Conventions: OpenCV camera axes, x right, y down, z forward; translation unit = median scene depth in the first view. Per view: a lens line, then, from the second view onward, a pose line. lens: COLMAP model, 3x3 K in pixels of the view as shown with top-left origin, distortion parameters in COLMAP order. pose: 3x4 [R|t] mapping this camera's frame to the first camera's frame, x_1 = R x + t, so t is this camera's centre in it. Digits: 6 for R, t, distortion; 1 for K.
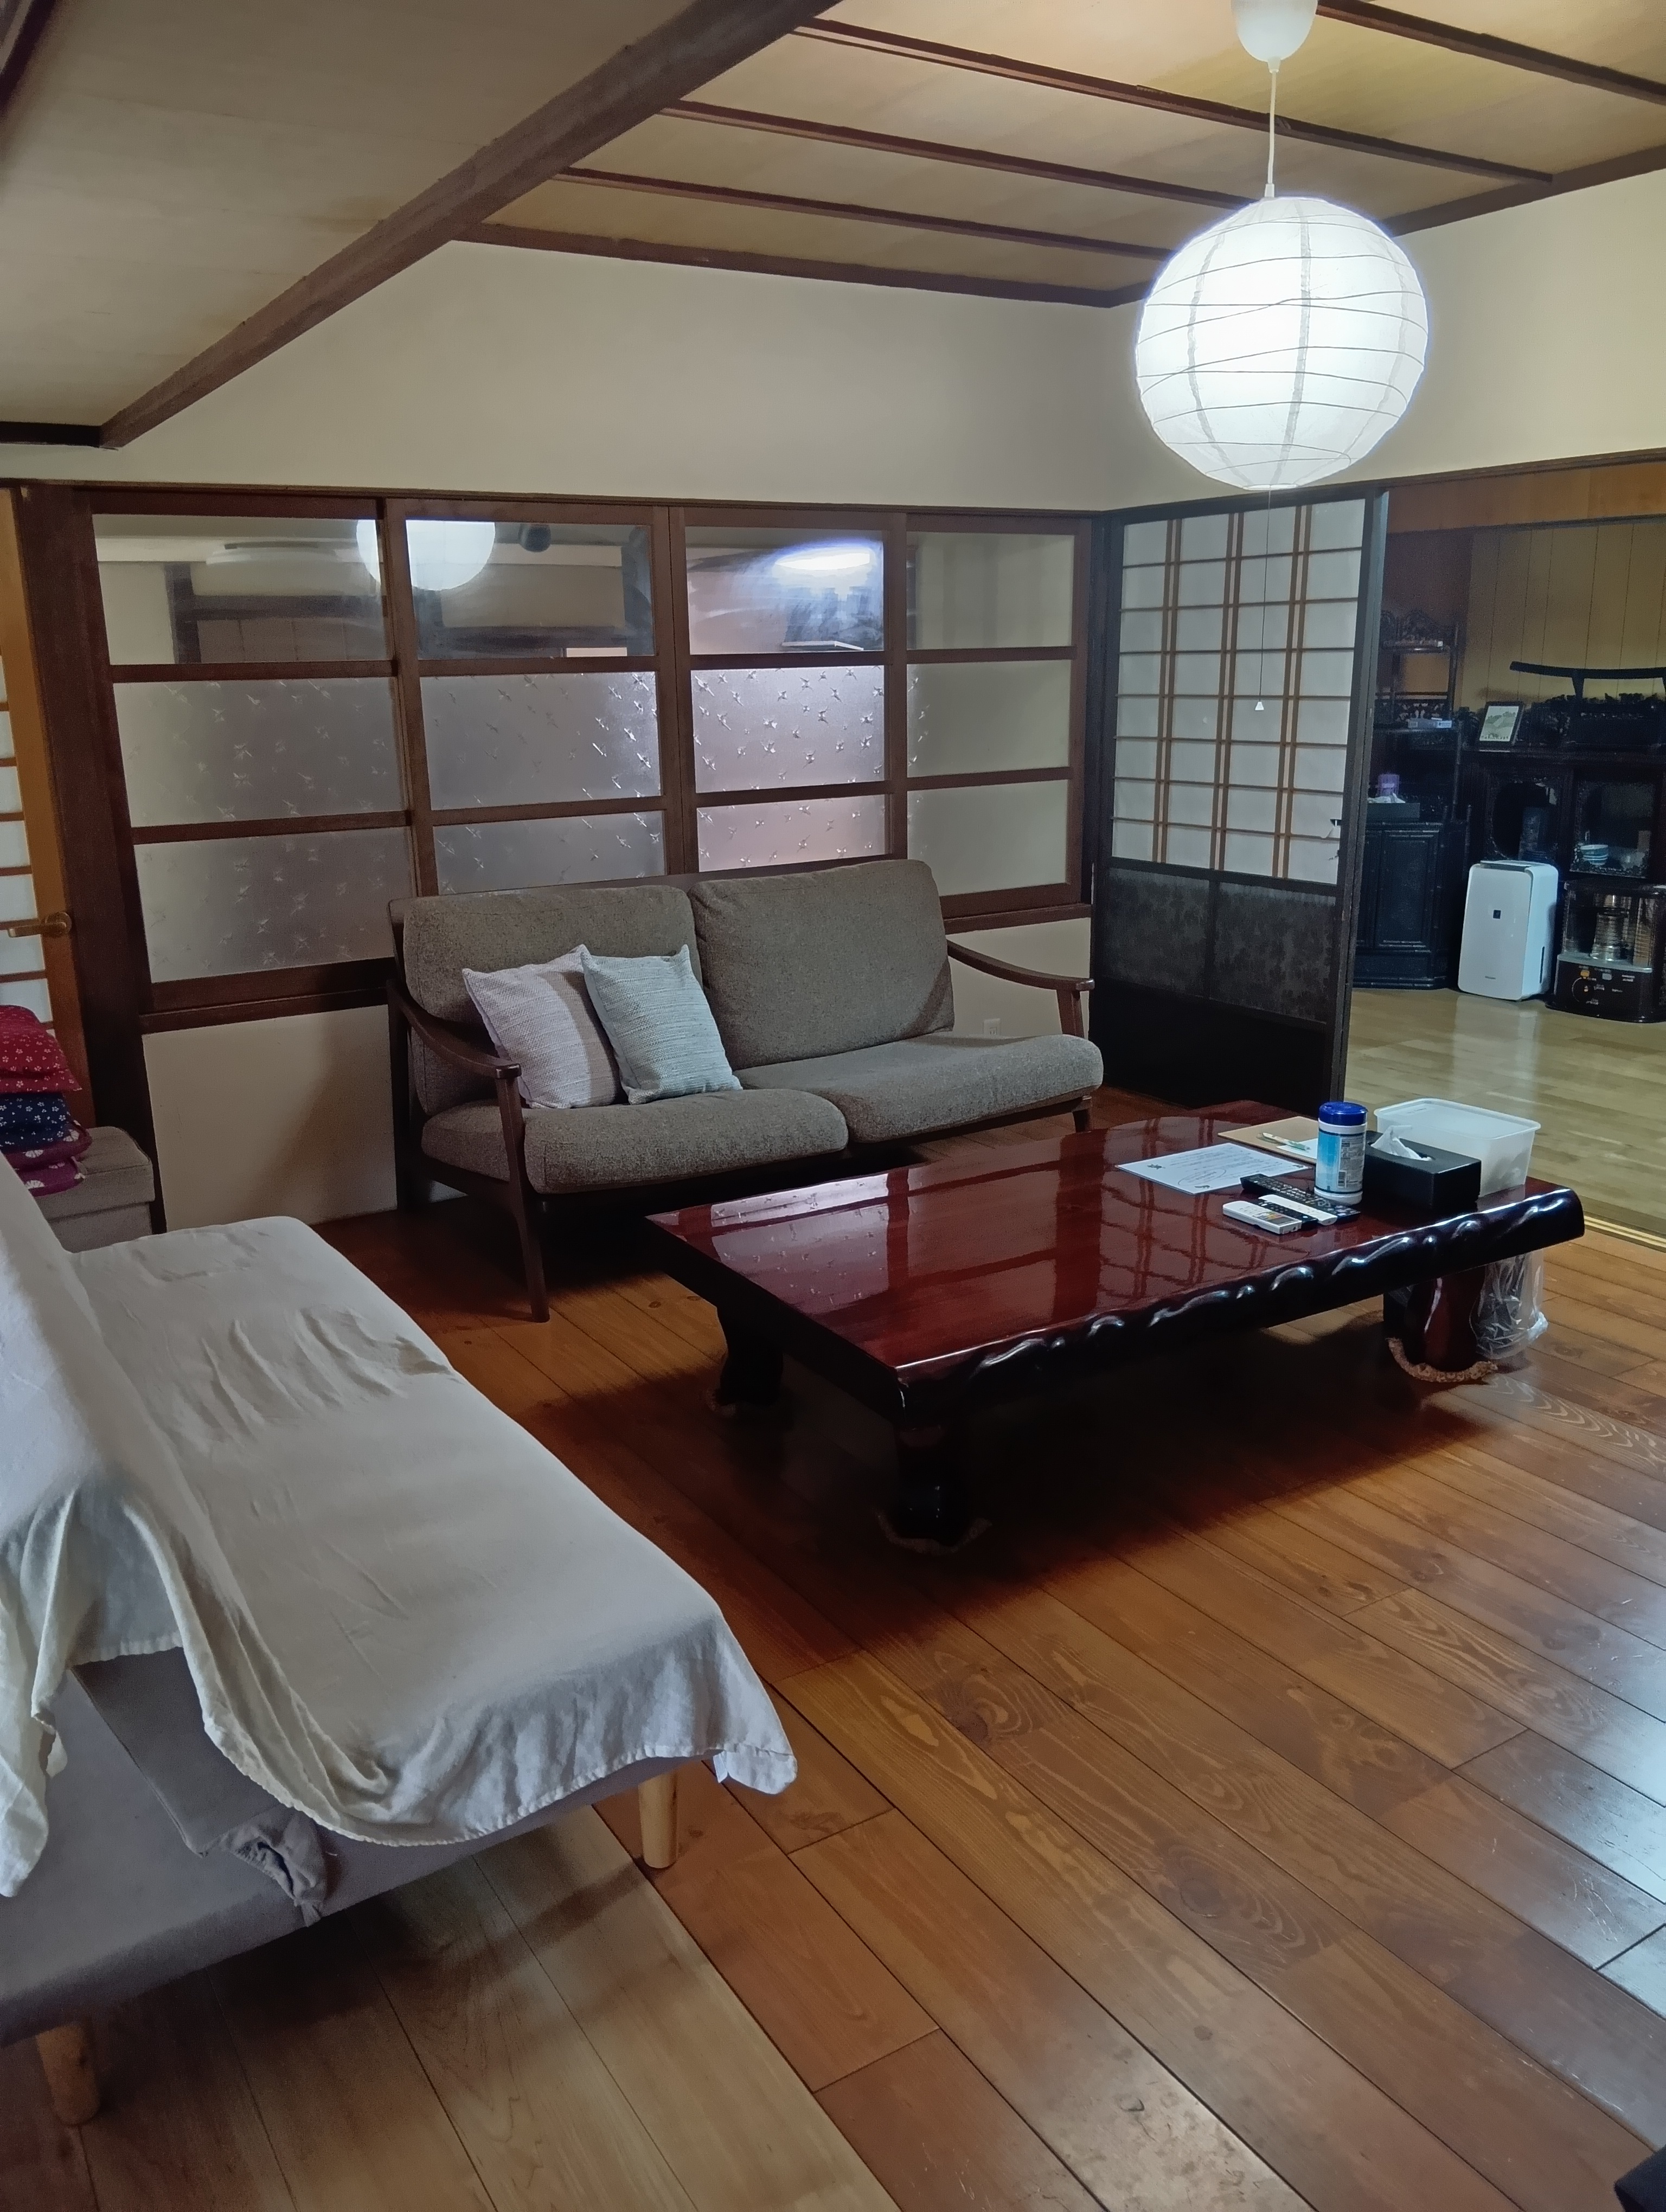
lens RADIAL K [[1712.6, 0, 831.0], [0, 1712.6, 1049.2], [0, 0, 1]] dist [0.044727, -0.000322]
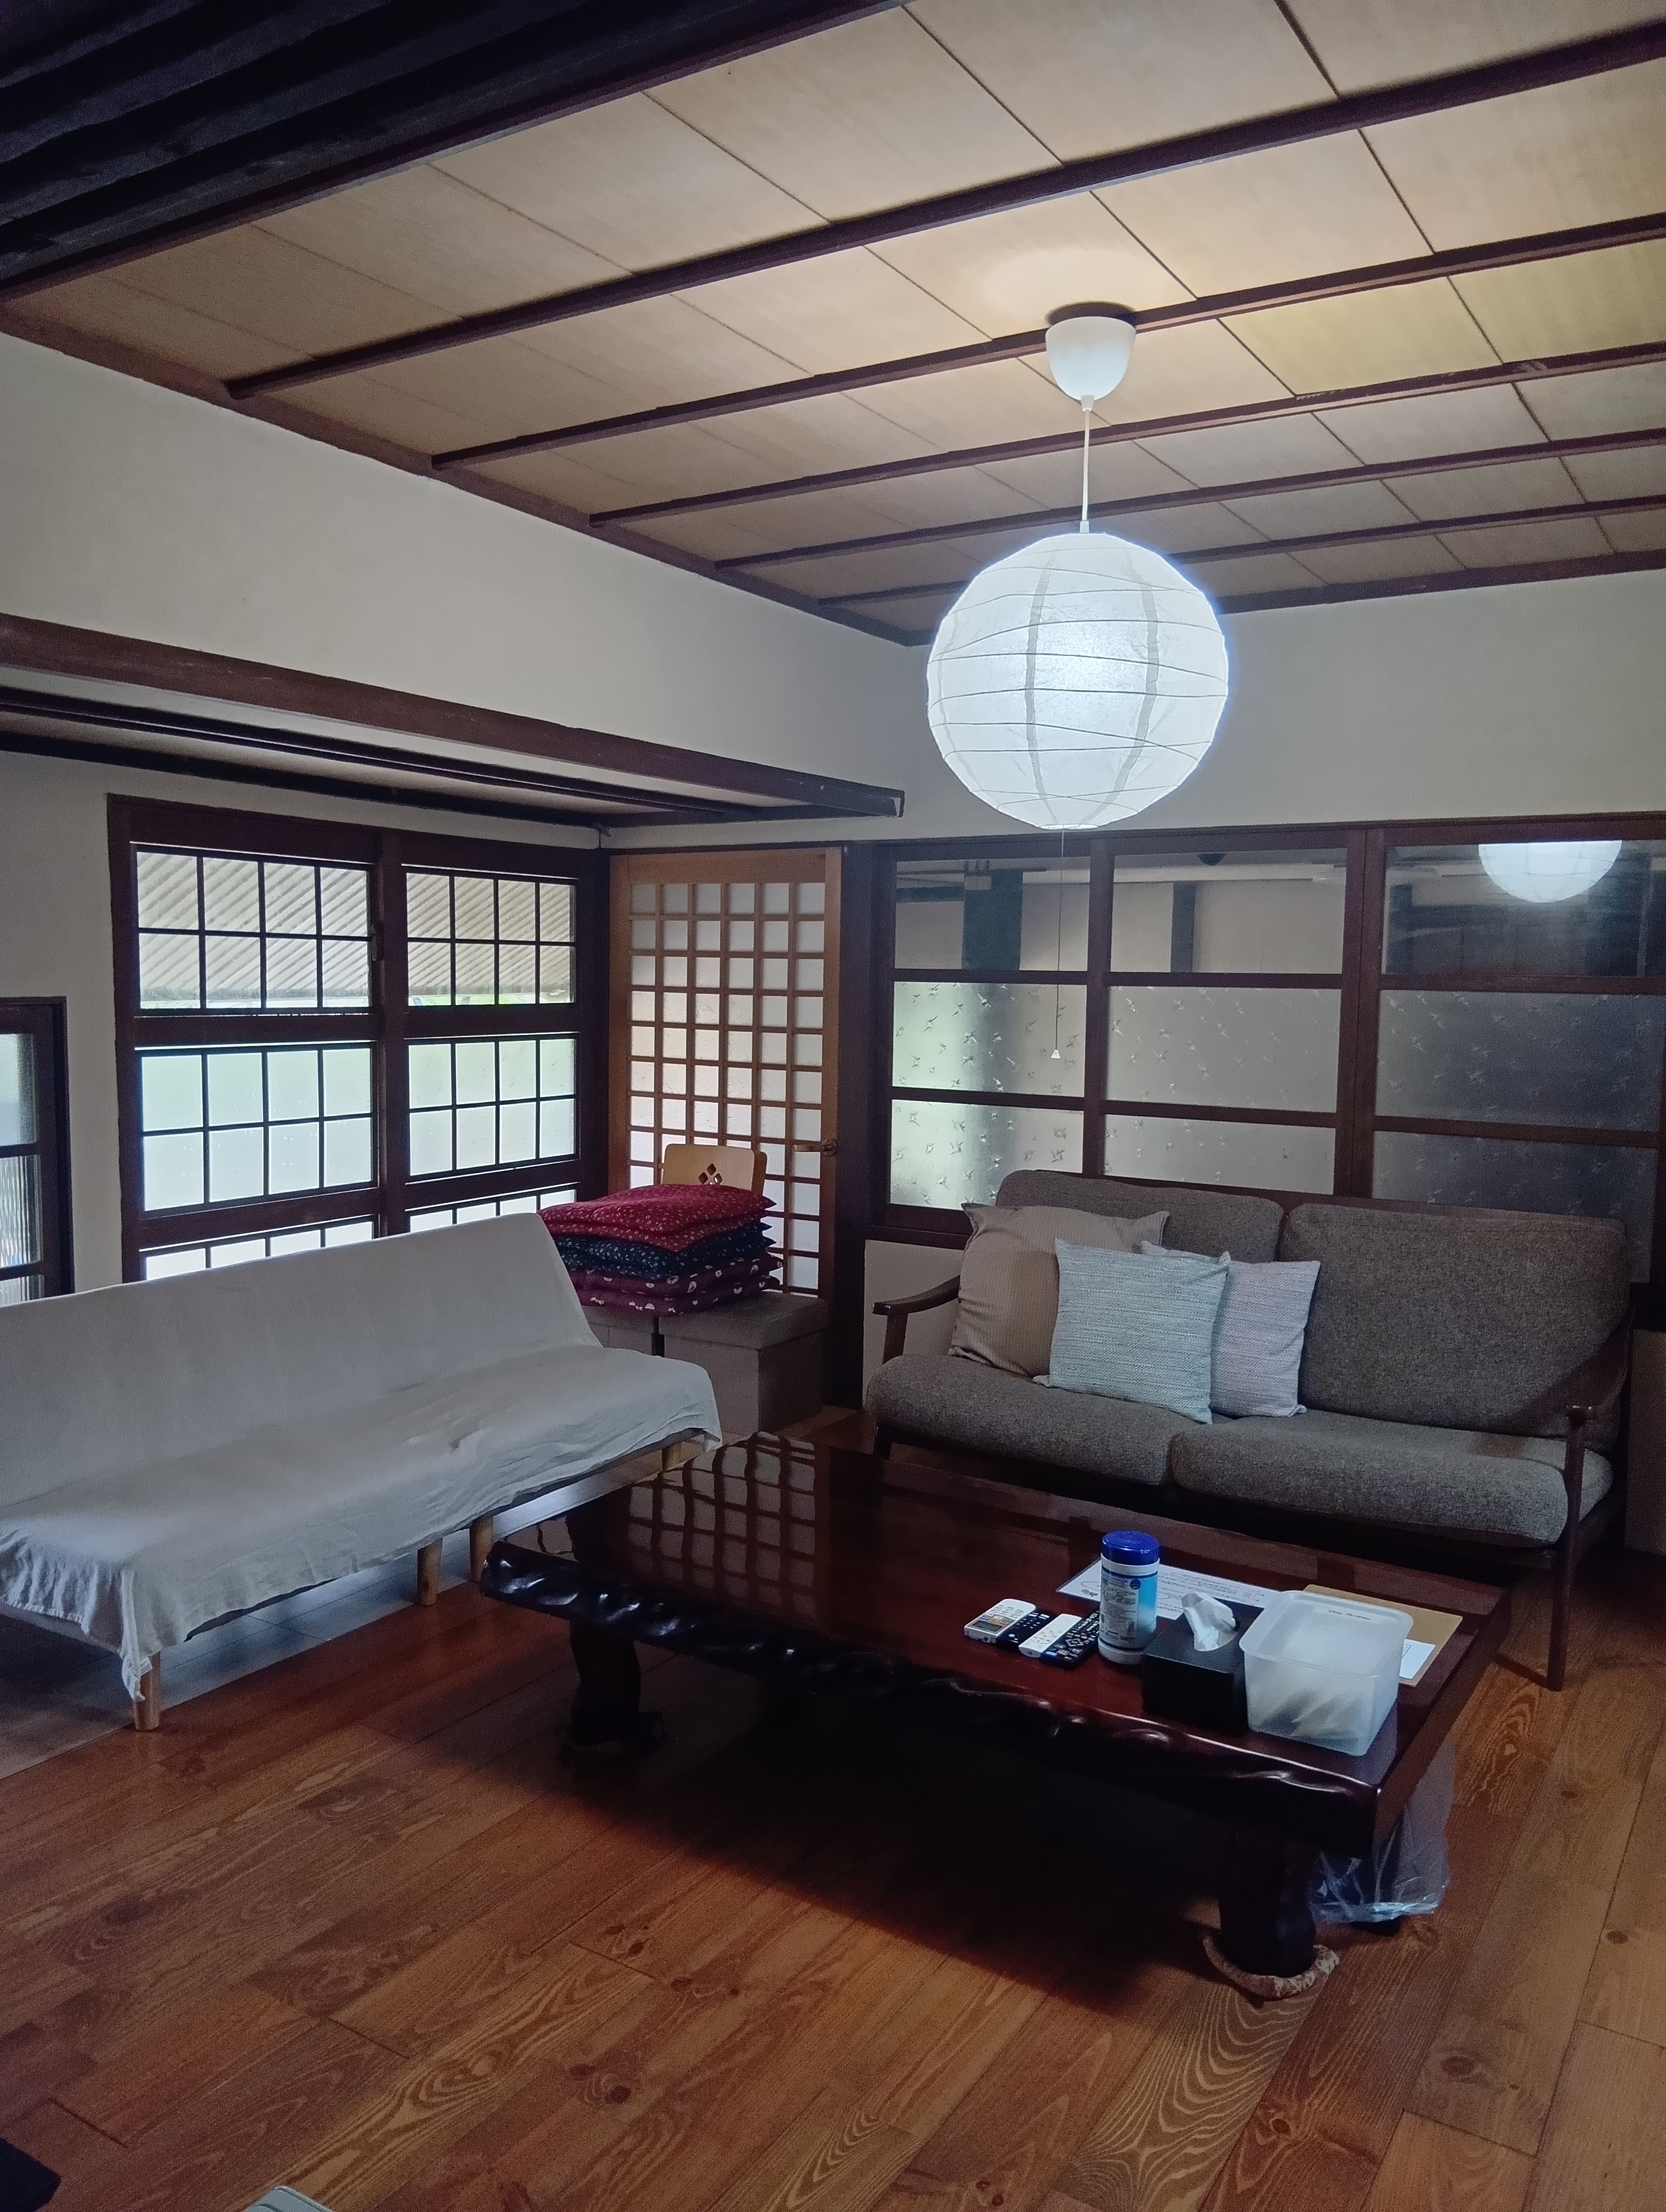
lens RADIAL K [[1669.8, 0, 833.0], [0, 1669.8, 1106.0], [0, 0, 1]] dist [0.039300, -0.095398]
pose [[0.433233, 0.104436, -0.895211, 0.932805], [-0.227468, 0.973779, 0.003519, -0.136940], [0.872105, 0.202108, 0.445629, 0.491872]]
